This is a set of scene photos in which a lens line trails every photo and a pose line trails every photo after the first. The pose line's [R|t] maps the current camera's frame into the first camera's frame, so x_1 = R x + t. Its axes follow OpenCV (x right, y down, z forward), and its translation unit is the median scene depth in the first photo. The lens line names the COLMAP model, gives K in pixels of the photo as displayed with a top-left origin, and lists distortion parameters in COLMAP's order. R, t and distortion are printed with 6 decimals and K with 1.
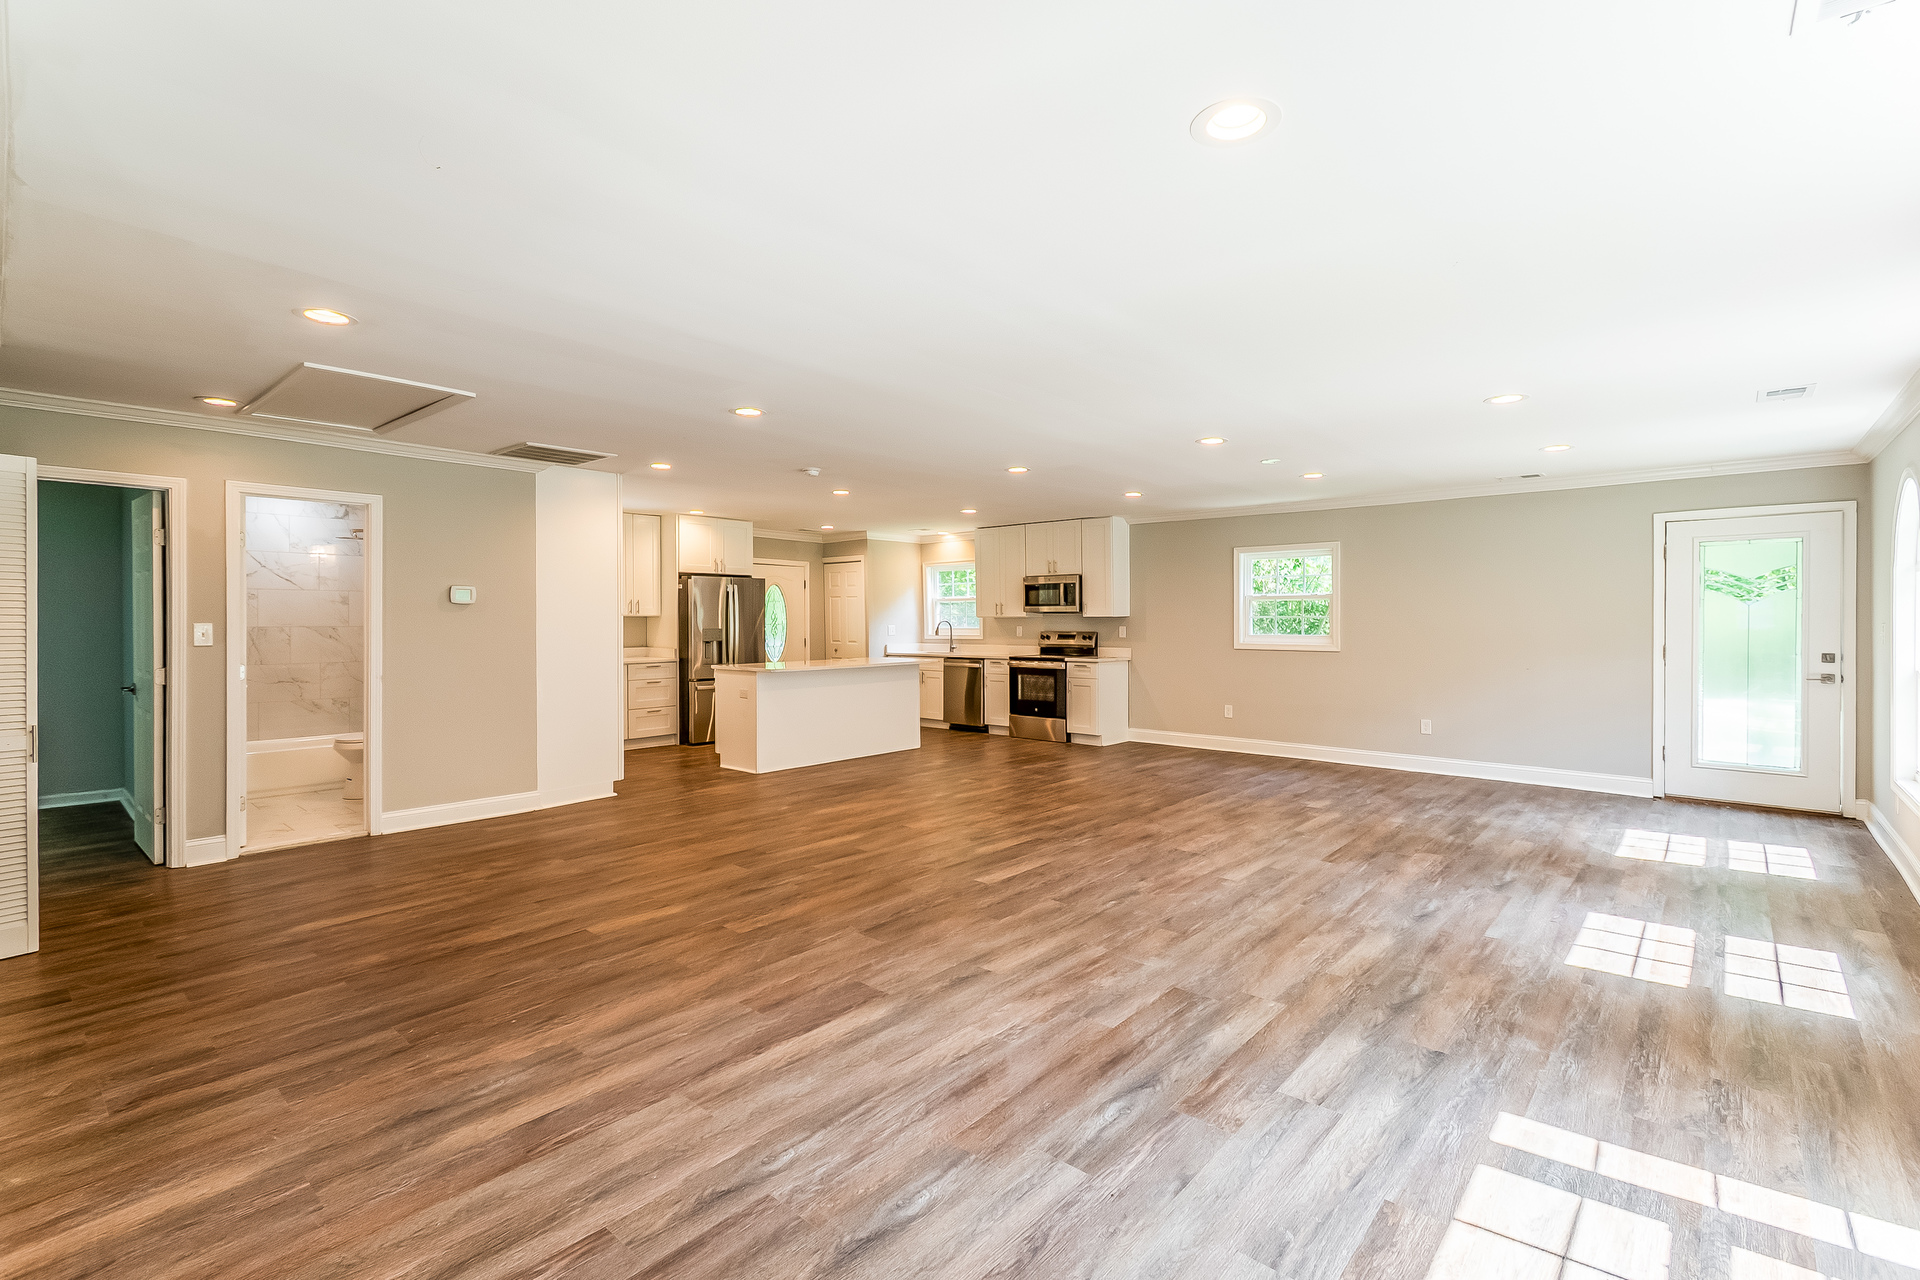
lens RADIAL K [[874.2, 0, 955.4], [0, 874.2, 619.7], [0, 0, 1]] dist [0.013295, 0.000282]
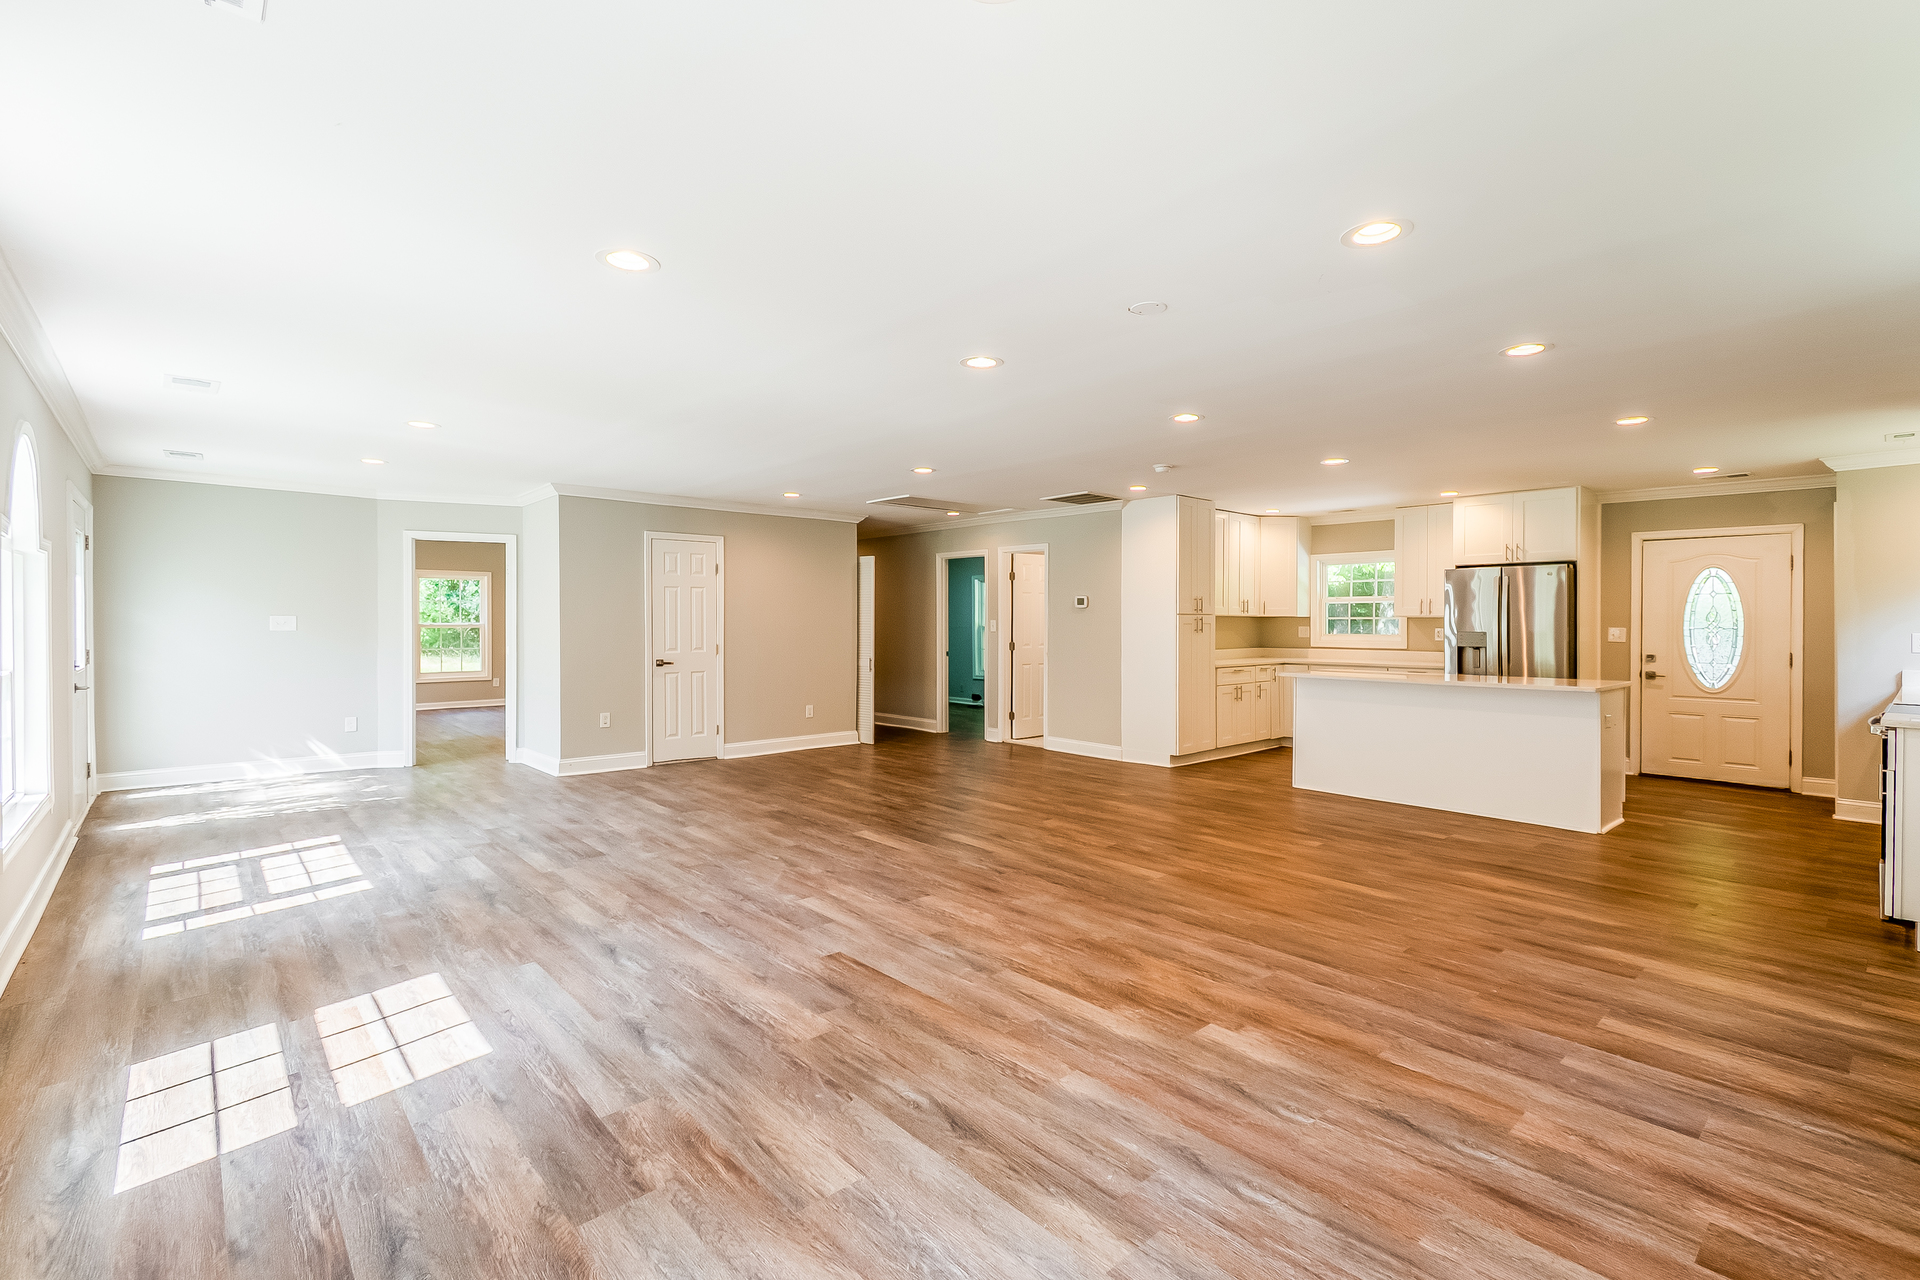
lens RADIAL K [[875.7, 0, 989.7], [0, 875.7, 639.4], [0, 0, 1]] dist [0.012451, -0.000711]
pose [[-0.110293, 0.018652, -0.993724, 0.911148], [-0.006103, 0.999792, 0.019443, 0.006858], [0.993880, 0.008210, -0.110157, 0.989314]]
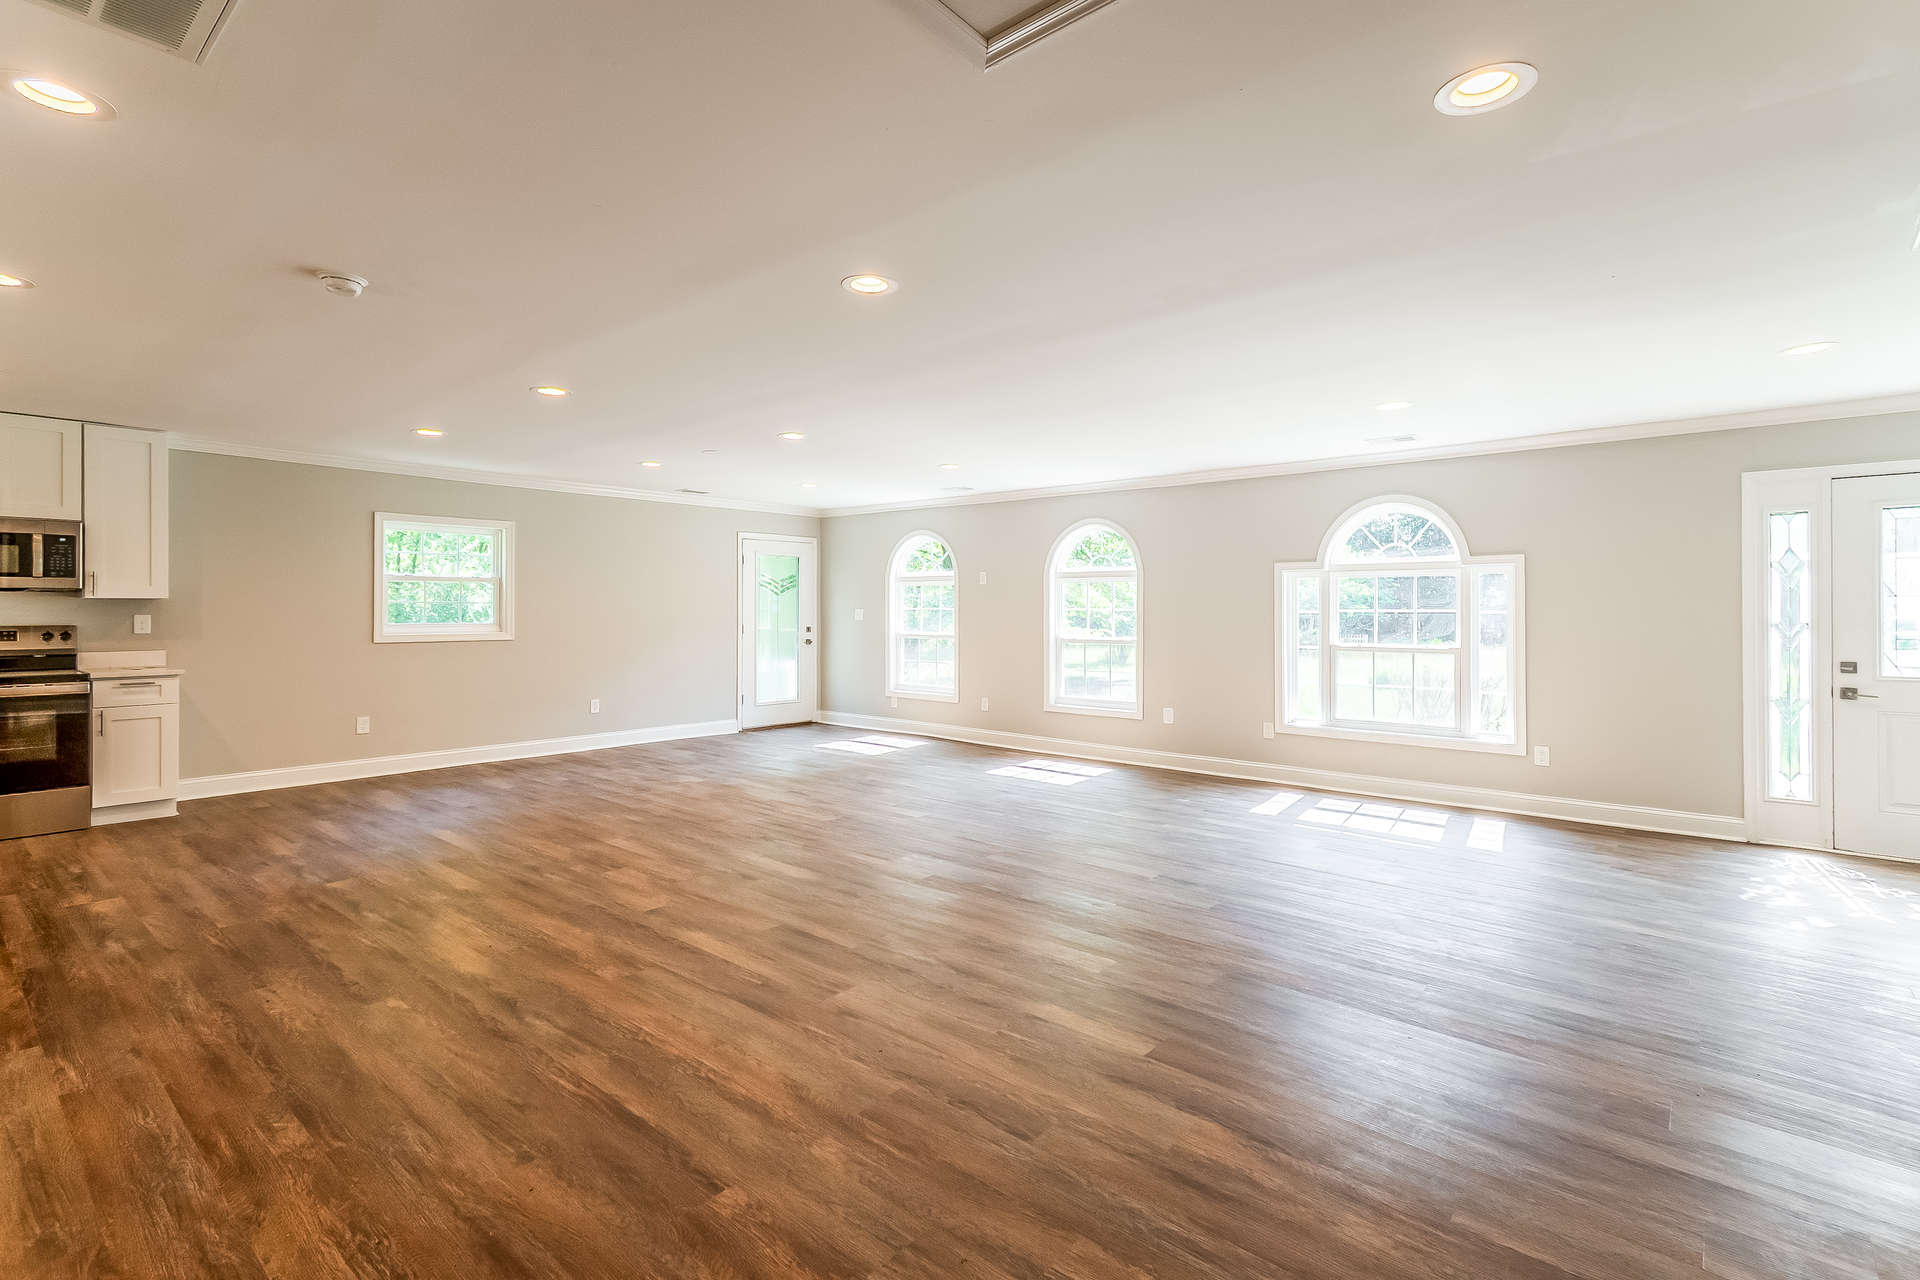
lens RADIAL K [[870.4, 0, 982.0], [0, 870.4, 605.8], [0, 0, 1]] dist [0.024366, -0.000121]
pose [[-0.025757, 0.005813, 0.999651, -0.690702], [-0.000246, 0.999983, -0.005821, 0.007452], [-0.999668, -0.000396, -0.025755, 0.721685]]
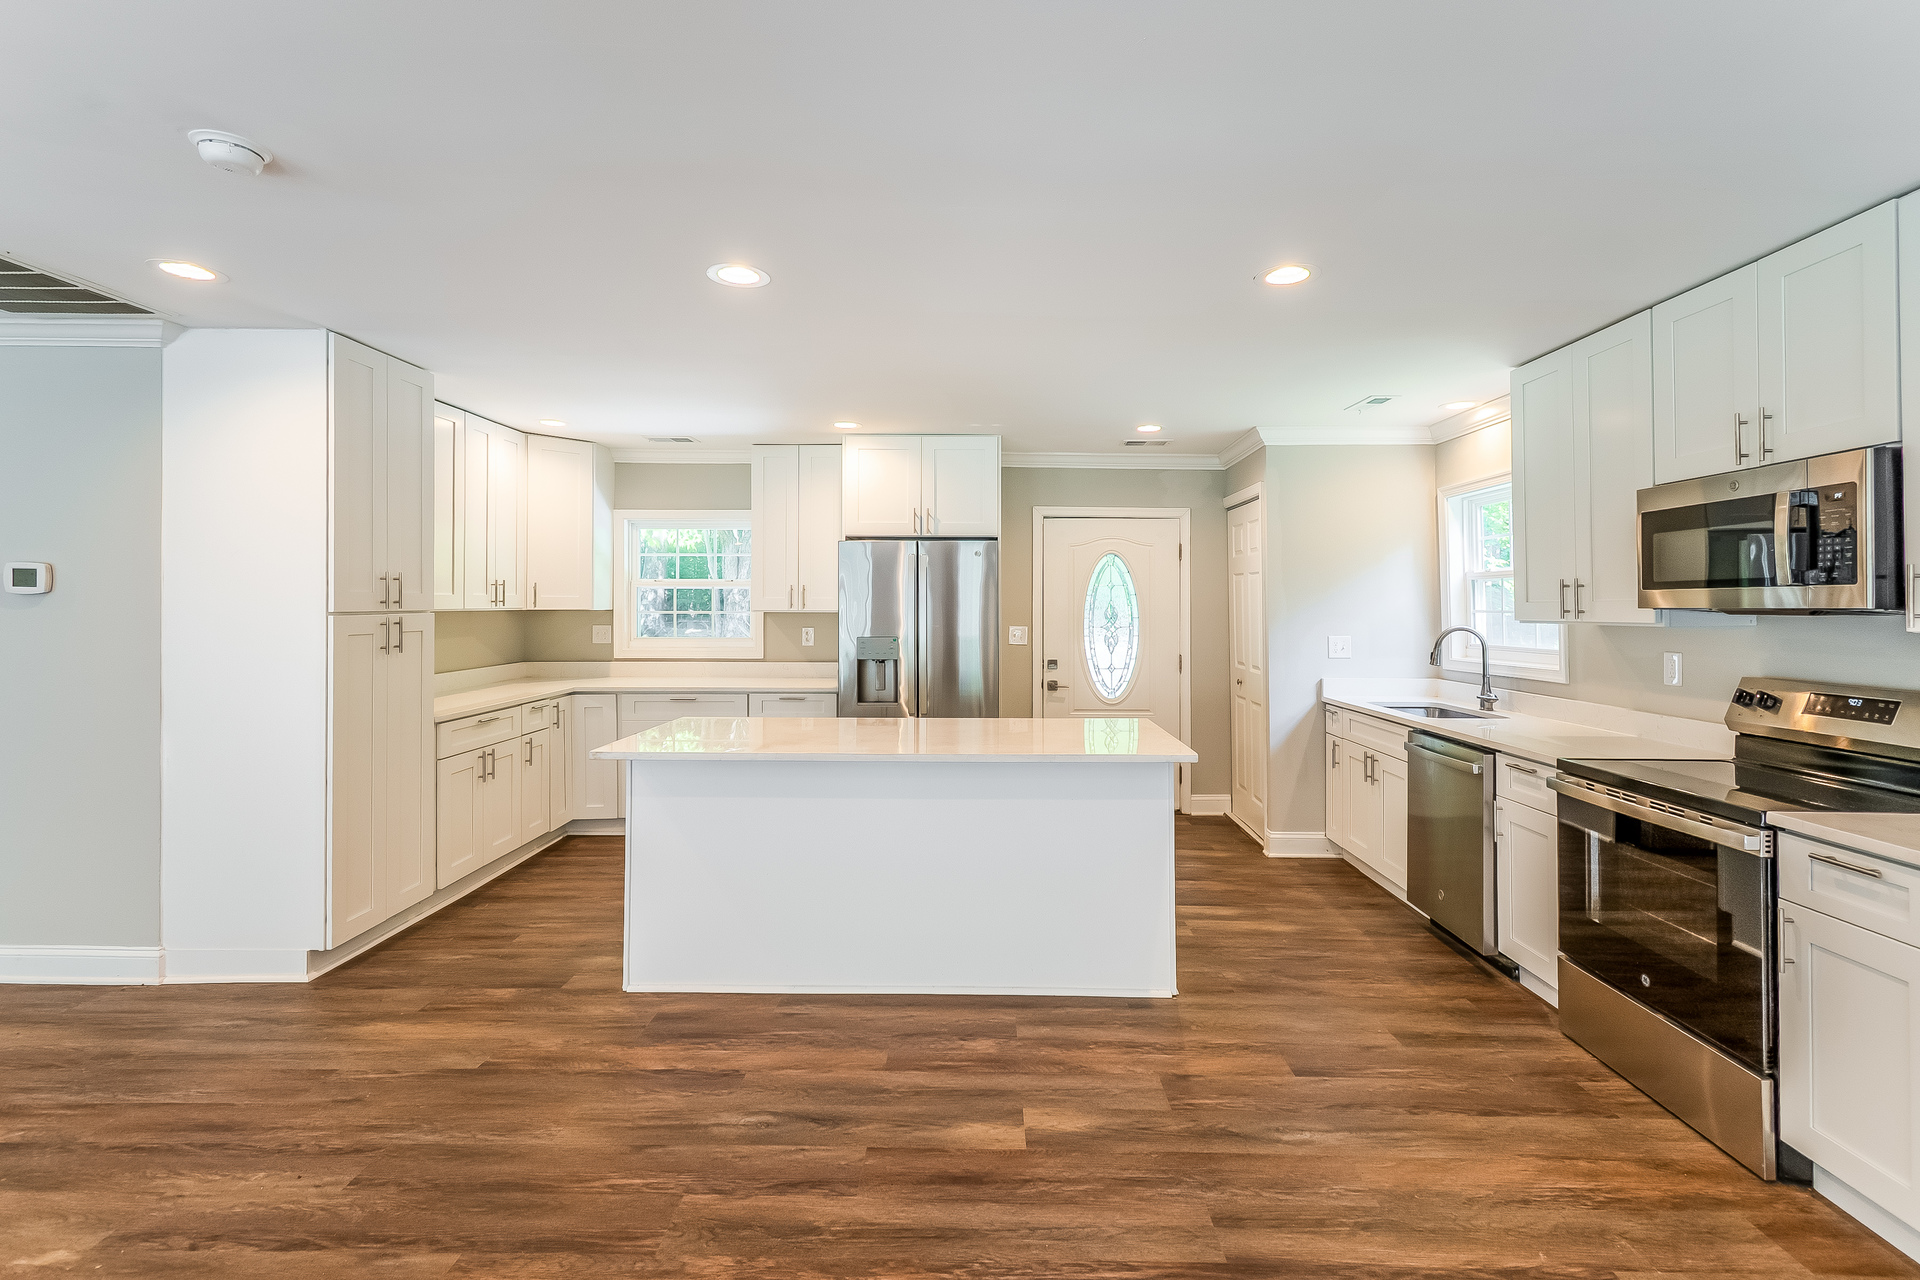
lens RADIAL K [[851.3, 0, 965.7], [0, 851.3, 599.9], [0, 0, 1]] dist [0.008270, -0.000731]
pose [[0.638432, -0.000695, -0.769678, 0.257416], [-0.006160, 0.999963, -0.006012, -0.014464], [0.769653, 0.008580, 0.638404, 1.086351]]
